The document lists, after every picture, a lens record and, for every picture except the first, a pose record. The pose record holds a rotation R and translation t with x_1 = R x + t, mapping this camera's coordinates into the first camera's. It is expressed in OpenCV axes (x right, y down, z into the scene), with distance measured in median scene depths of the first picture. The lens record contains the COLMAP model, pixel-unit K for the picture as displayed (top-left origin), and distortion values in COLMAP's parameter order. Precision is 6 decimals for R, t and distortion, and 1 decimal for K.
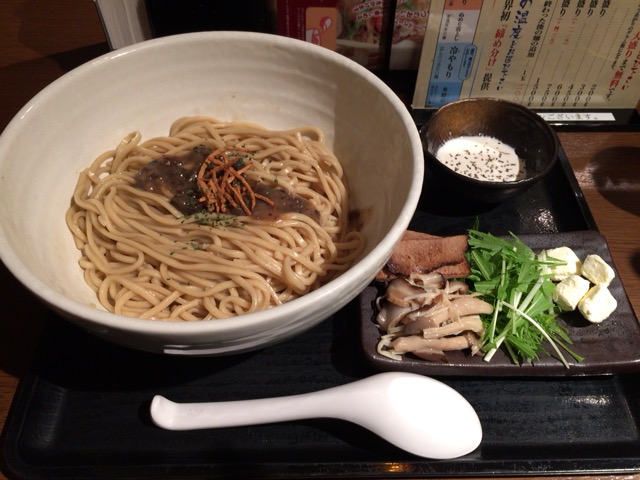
lens RADIAL K [[537.1, 0, 320.0], [0, 537.1, 240.0], [0, 0, 1]] dist [0.071958, -0.123760]
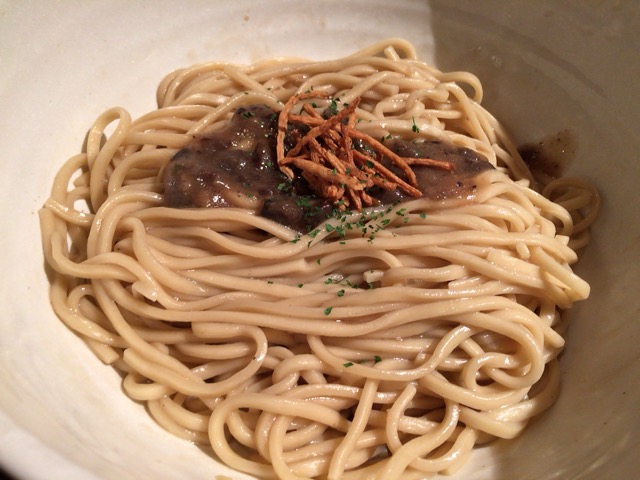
lens RADIAL K [[537.1, 0, 320.0], [0, 537.1, 240.0], [0, 0, 1]] dist [0.071958, -0.123760]
pose [[0.925812, -0.286816, 0.246189, -0.360733], [0.276542, 0.957983, 0.076116, -0.071629], [-0.257676, -0.002388, 0.966228, 0.500956]]
